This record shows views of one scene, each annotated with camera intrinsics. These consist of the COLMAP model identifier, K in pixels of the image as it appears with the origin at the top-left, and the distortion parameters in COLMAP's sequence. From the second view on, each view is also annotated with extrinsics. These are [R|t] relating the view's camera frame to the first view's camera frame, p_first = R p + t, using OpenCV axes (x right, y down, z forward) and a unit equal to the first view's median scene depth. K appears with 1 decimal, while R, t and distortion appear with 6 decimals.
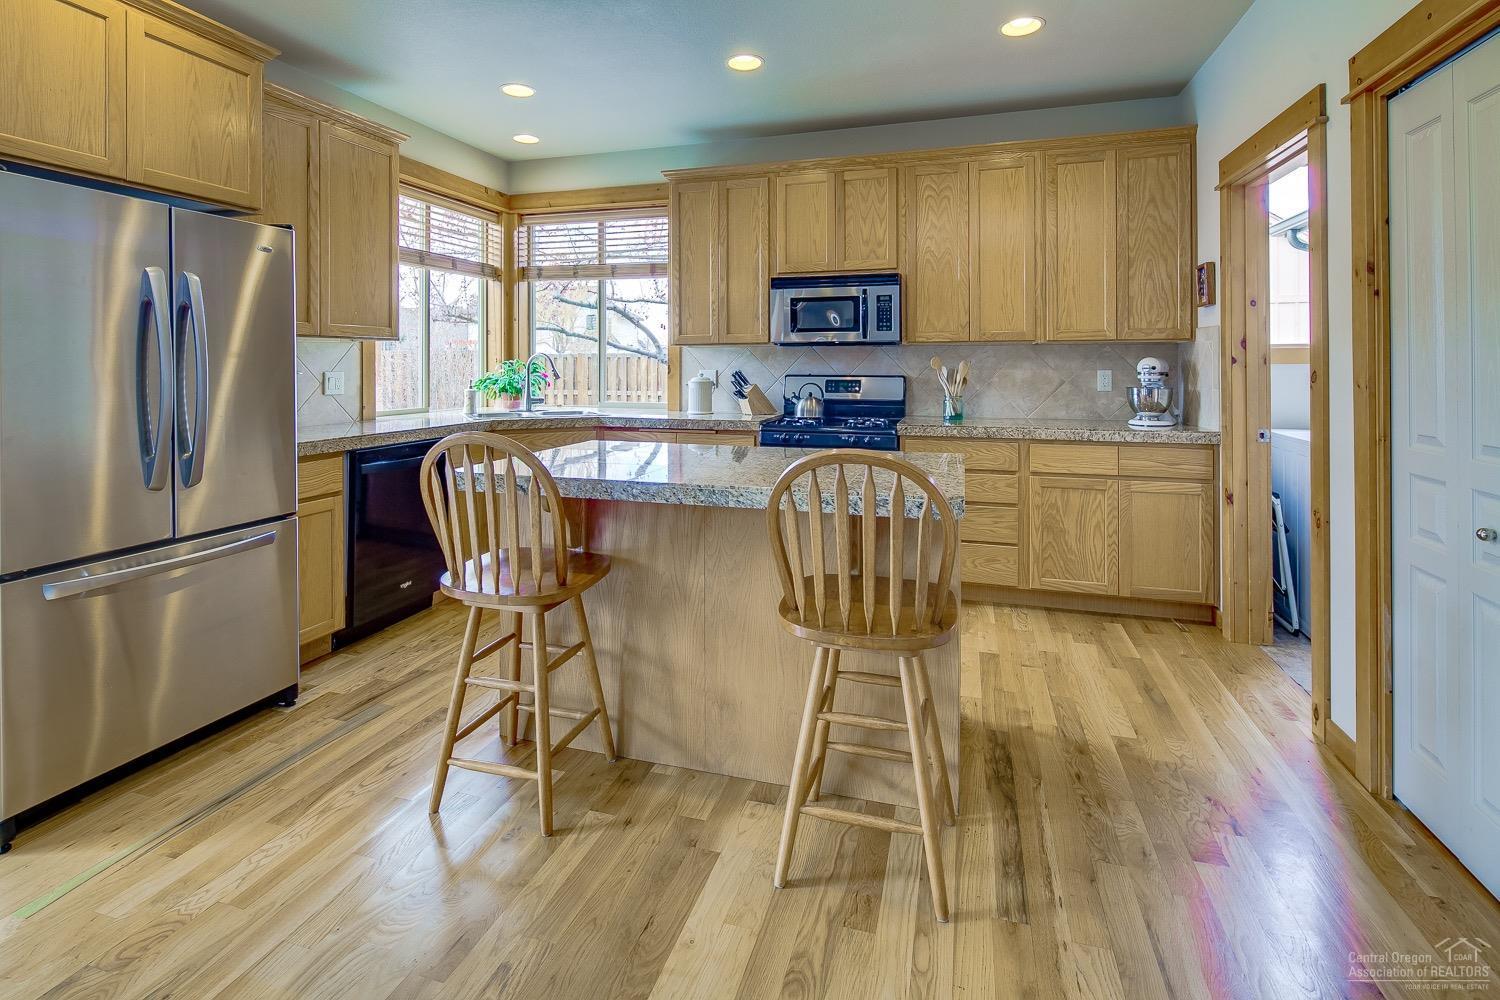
lens RADIAL K [[723.5, 0, 737.7], [0, 723.5, 361.7], [0, 0, 1]] dist [0.012910, -0.001137]
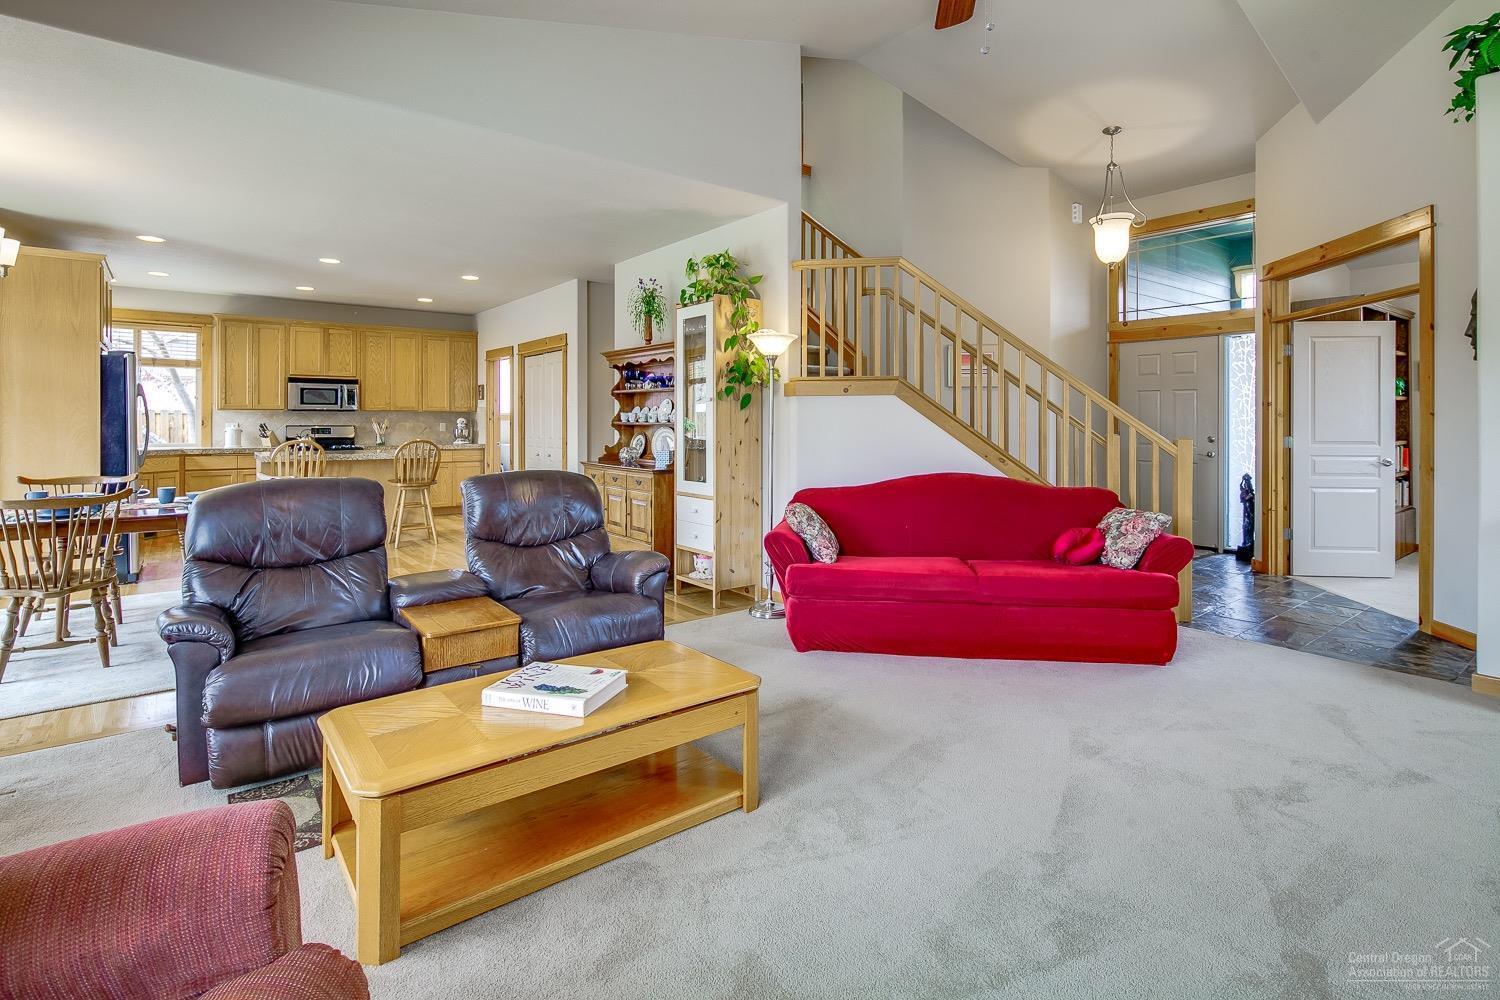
lens RADIAL K [[723.5, 0, 754.3], [0, 723.5, 419.9], [0, 0, 1]] dist [0.012910, -0.001137]
pose [[0.559050, 0.002439, 0.829130, -0.999691], [-0.004868, 0.999988, 0.000341, -0.004513], [-0.829120, -0.004227, 0.559055, -1.327006]]
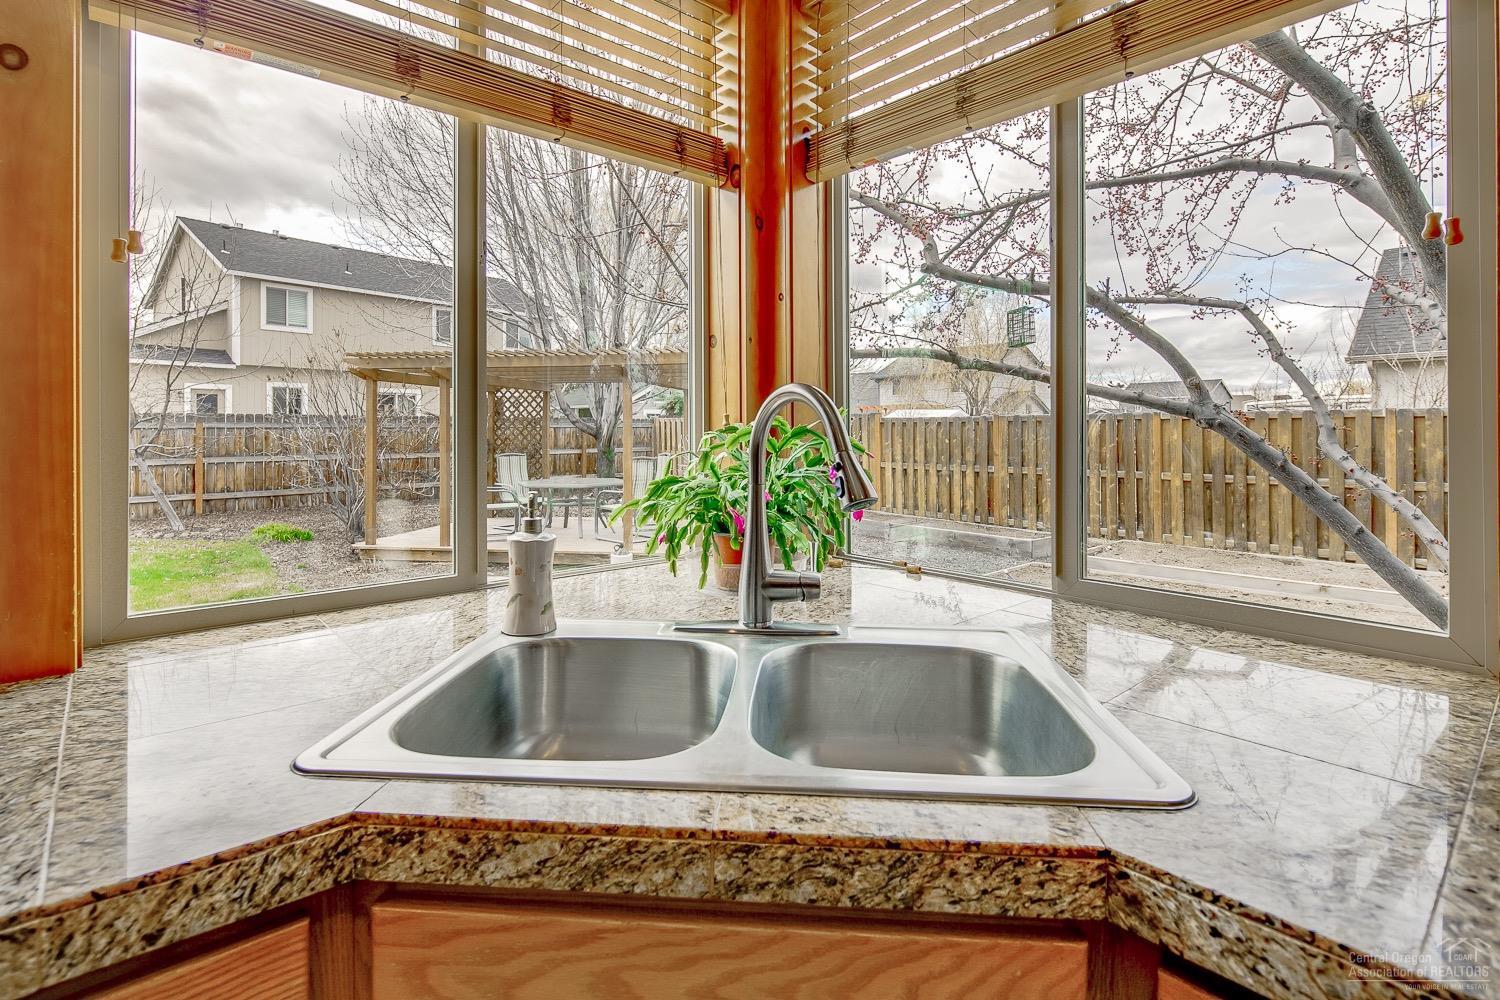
lens RADIAL K [[723.5, 0, 749.3], [0, 723.5, 424.8], [0, 0, 1]] dist [0.012910, -0.001137]
pose [[0.853993, -0.006629, -0.520243, -0.199638], [0.004705, 0.999976, -0.005018, 0.002002], [0.520264, 0.001838, 0.854004, 0.954205]]
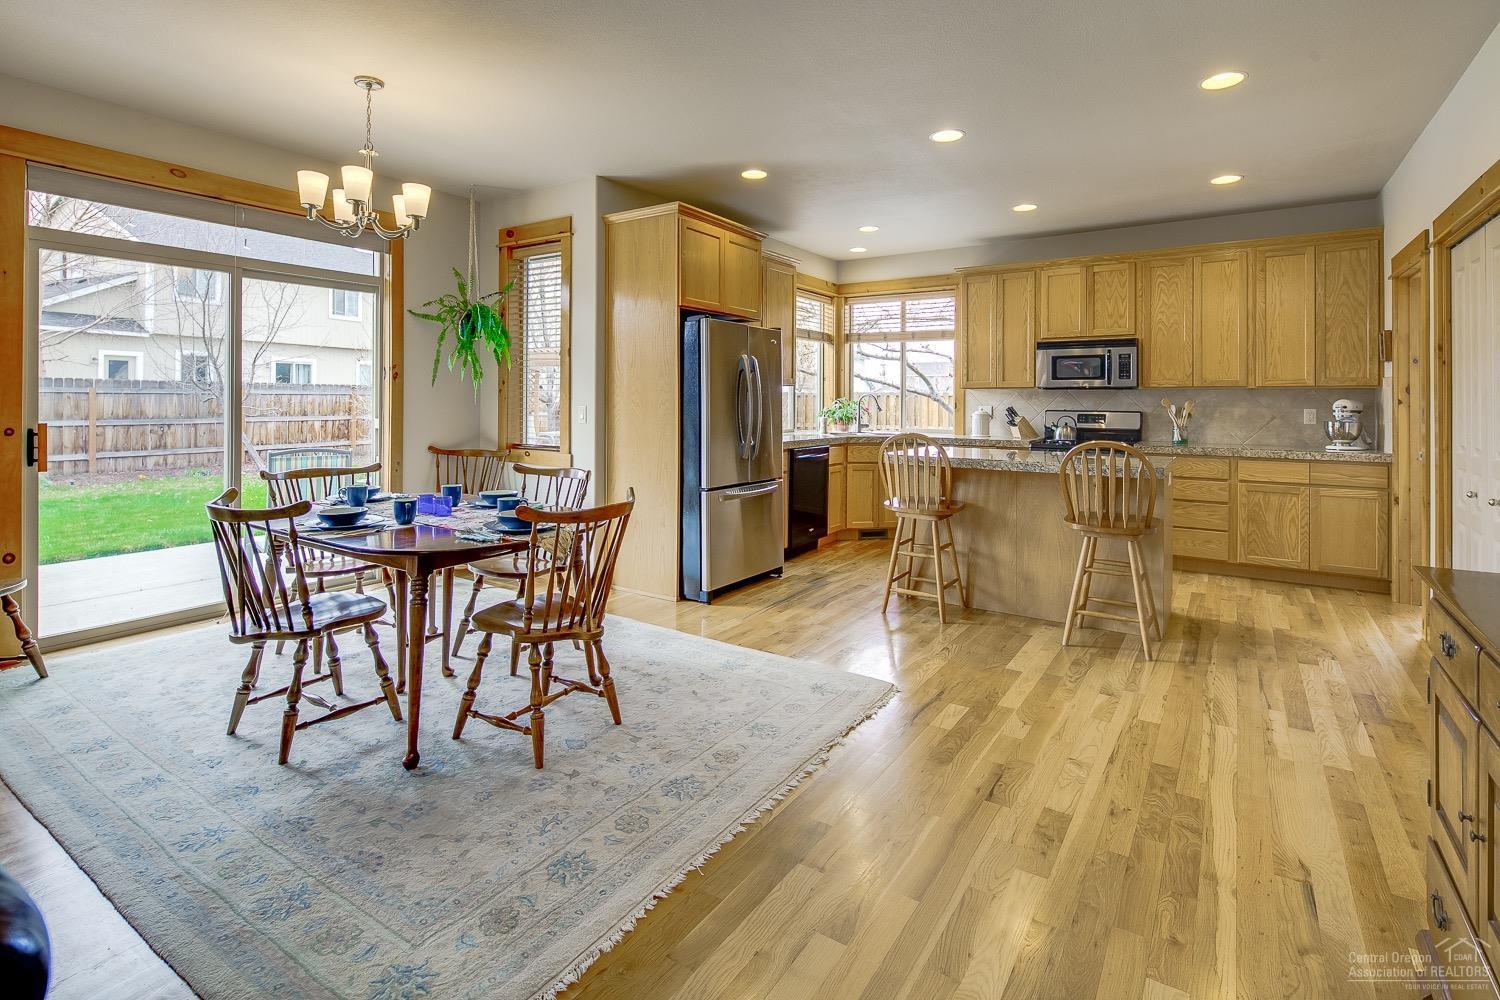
lens RADIAL K [[723.5, 0, 746.6], [0, 723.5, 399.9], [0, 0, 1]] dist [0.012910, -0.001137]
pose [[0.959232, 0.005907, -0.282559, -0.109116], [-0.005466, 0.999982, 0.002349, -0.001729], [0.282568, -0.000709, 0.959247, -0.594408]]
